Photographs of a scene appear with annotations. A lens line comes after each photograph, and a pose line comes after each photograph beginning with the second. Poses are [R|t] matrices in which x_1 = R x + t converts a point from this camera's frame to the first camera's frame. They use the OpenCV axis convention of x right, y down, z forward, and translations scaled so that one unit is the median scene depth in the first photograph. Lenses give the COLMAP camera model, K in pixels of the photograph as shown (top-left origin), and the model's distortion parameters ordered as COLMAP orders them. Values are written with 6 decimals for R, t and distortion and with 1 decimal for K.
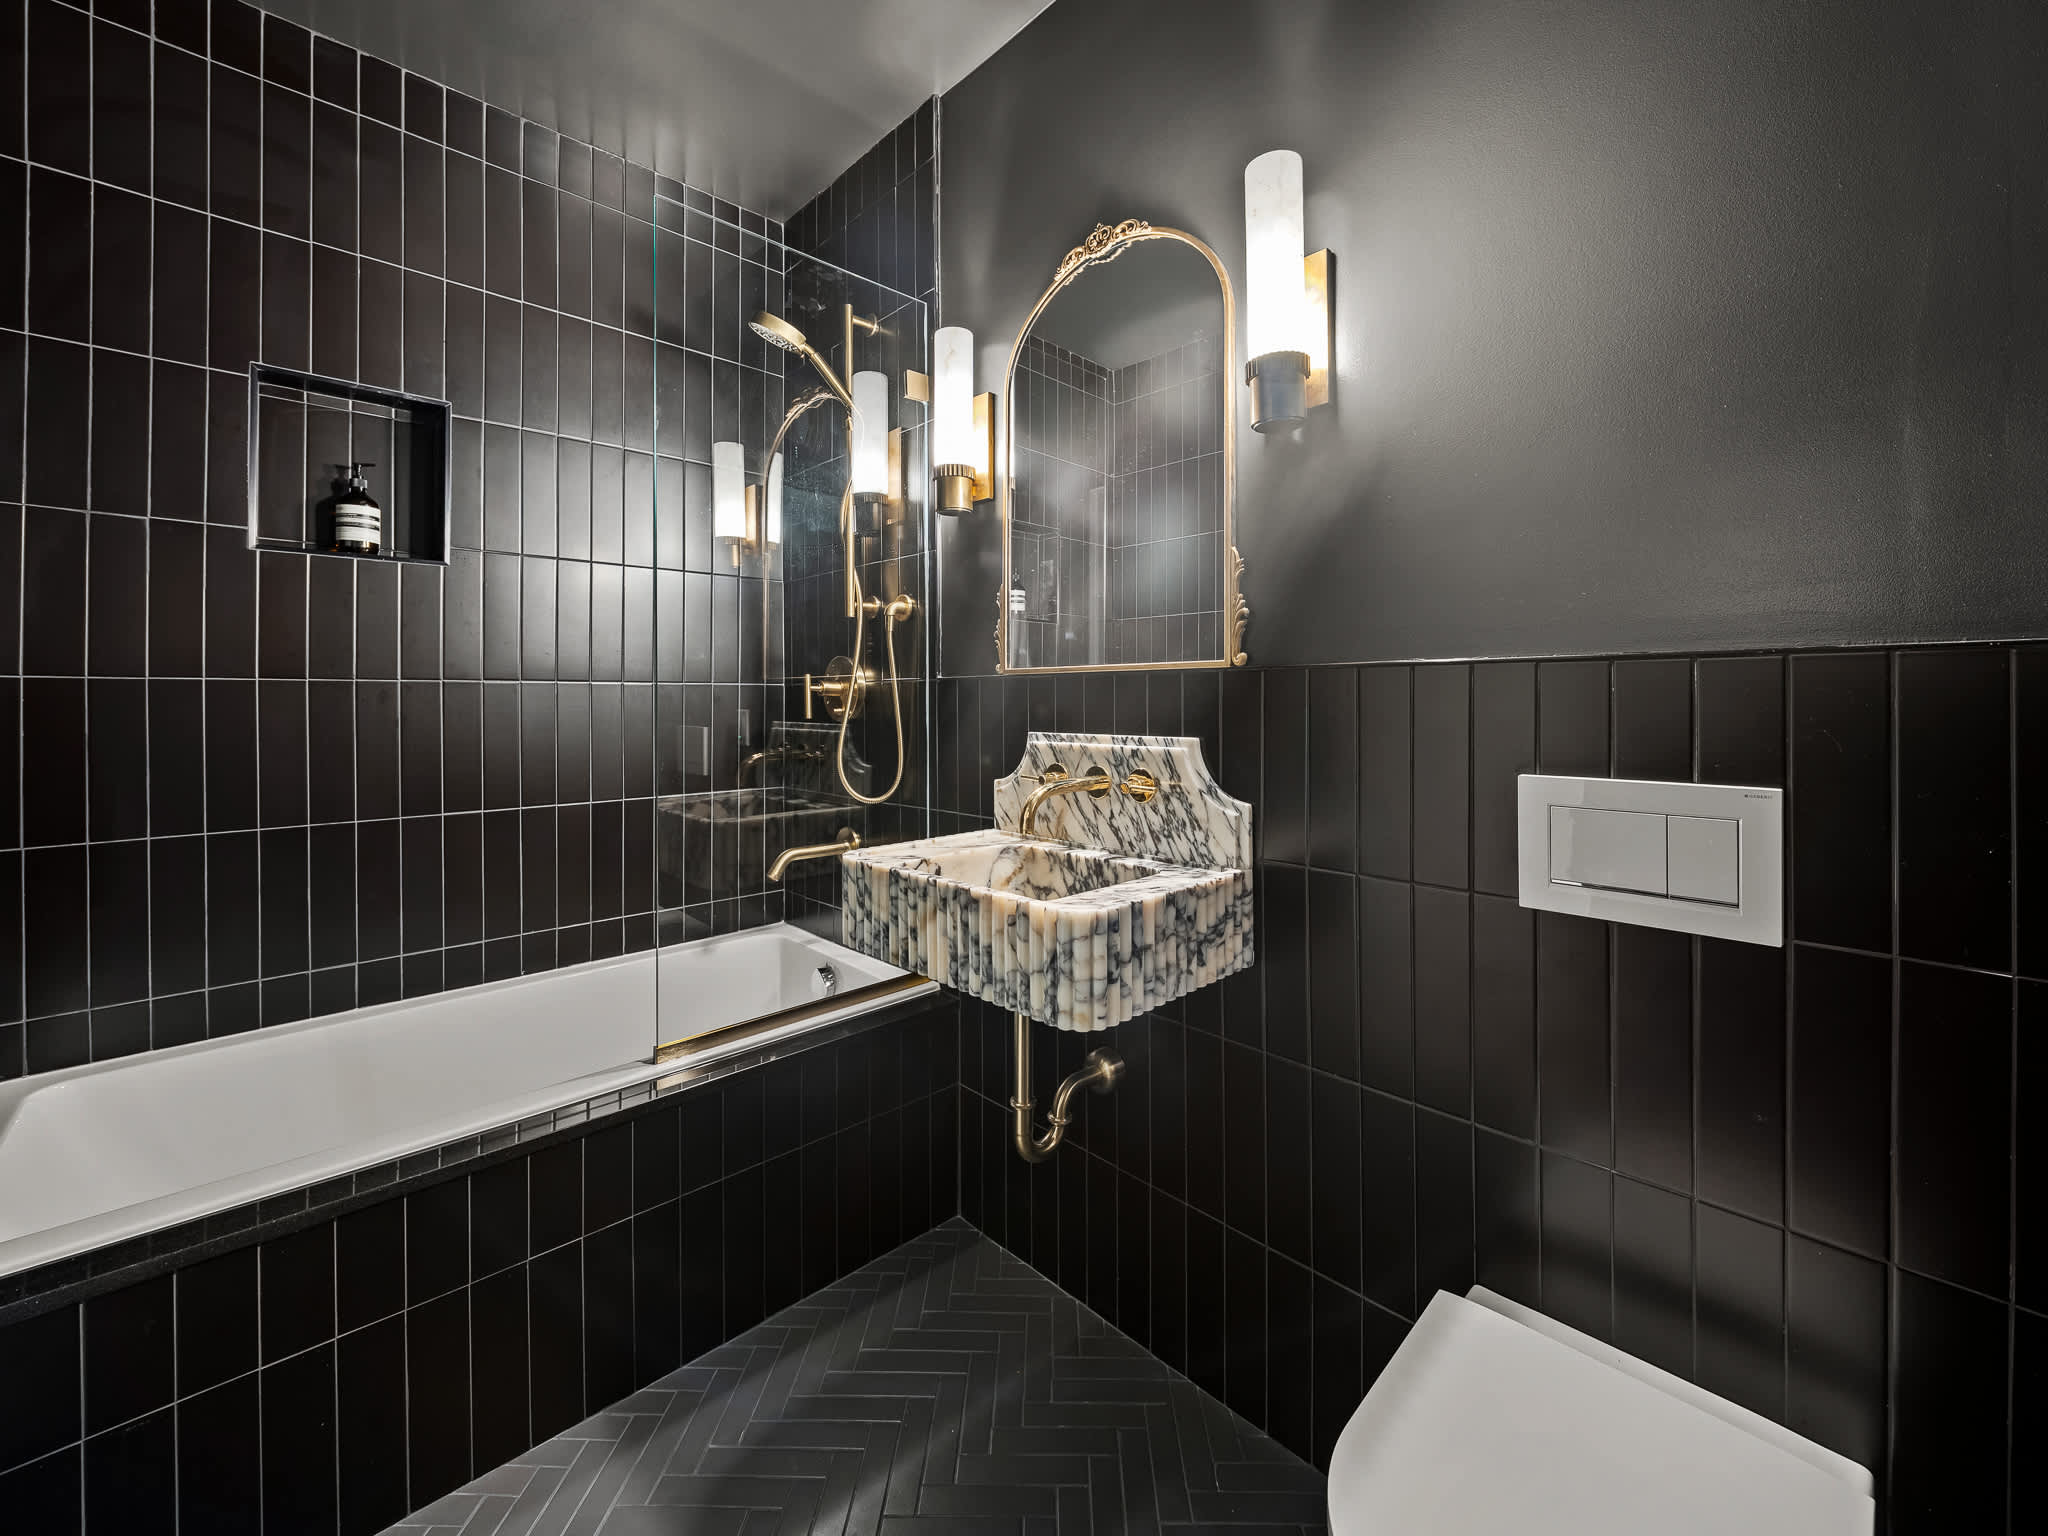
lens RADIAL K [[828.3, 0, 1046.8], [0, 828.3, 701.3], [0, 0, 1]] dist [-0.001015, -0.000287]
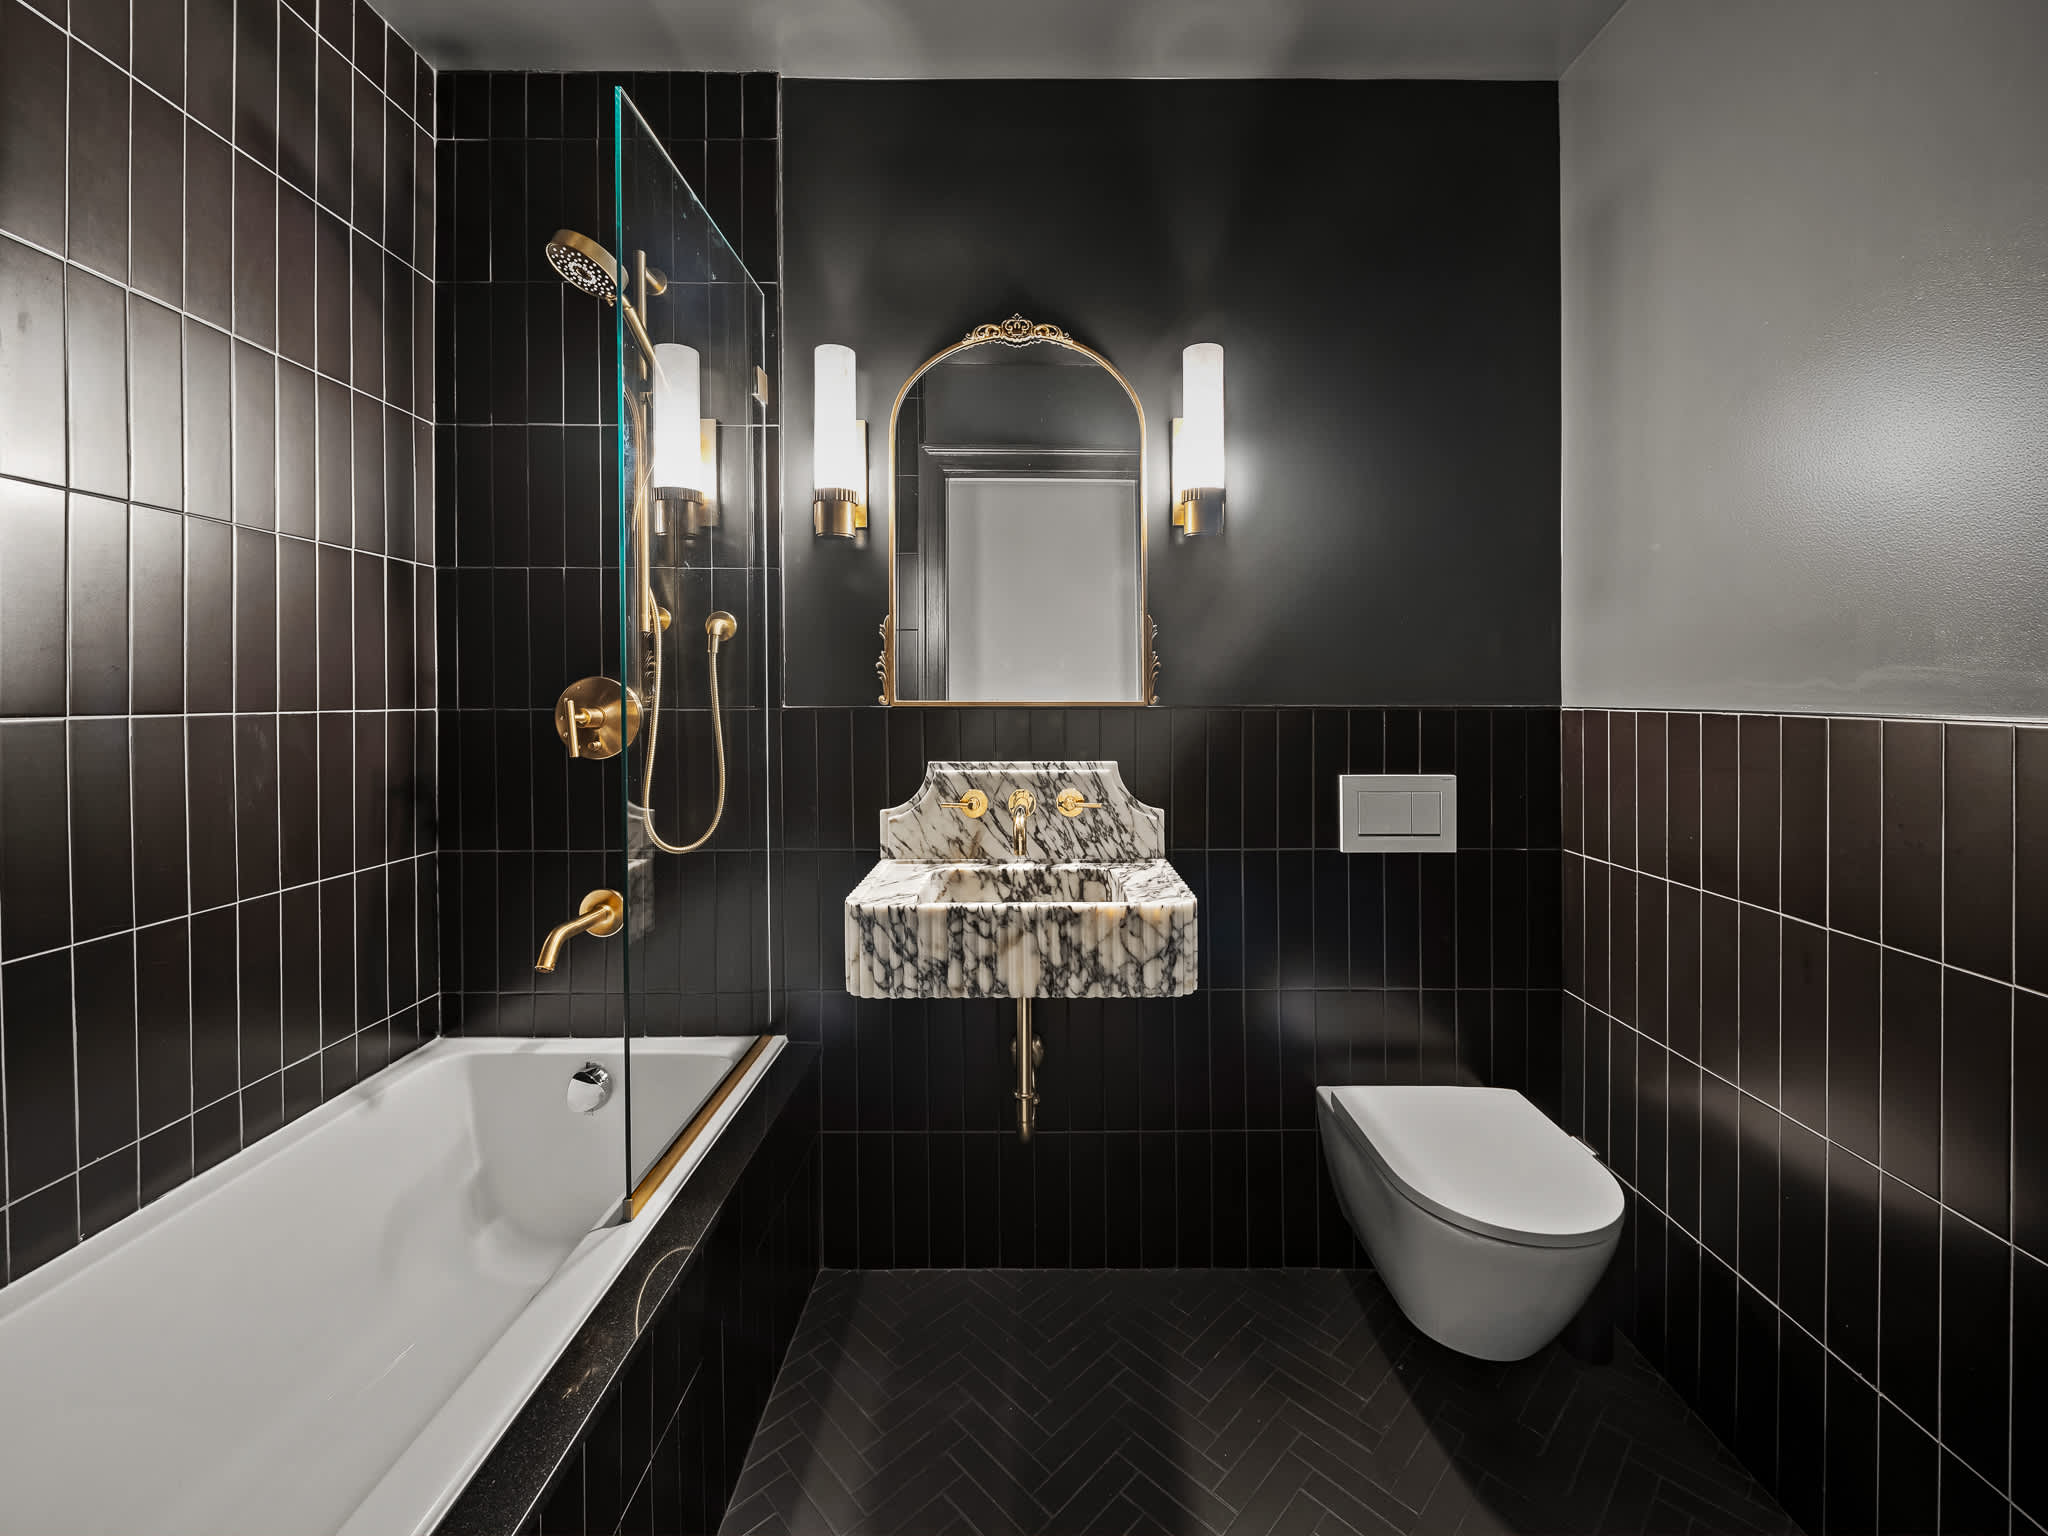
lens RADIAL K [[828.3, 0, 1046.8], [0, 828.3, 701.3], [0, 0, 1]] dist [-0.001015, -0.000287]
pose [[0.689155, -0.001882, 0.724611, -0.797731], [-0.001727, 0.999990, 0.004239, -0.051914], [-0.724611, -0.004172, 0.689145, 0.197242]]
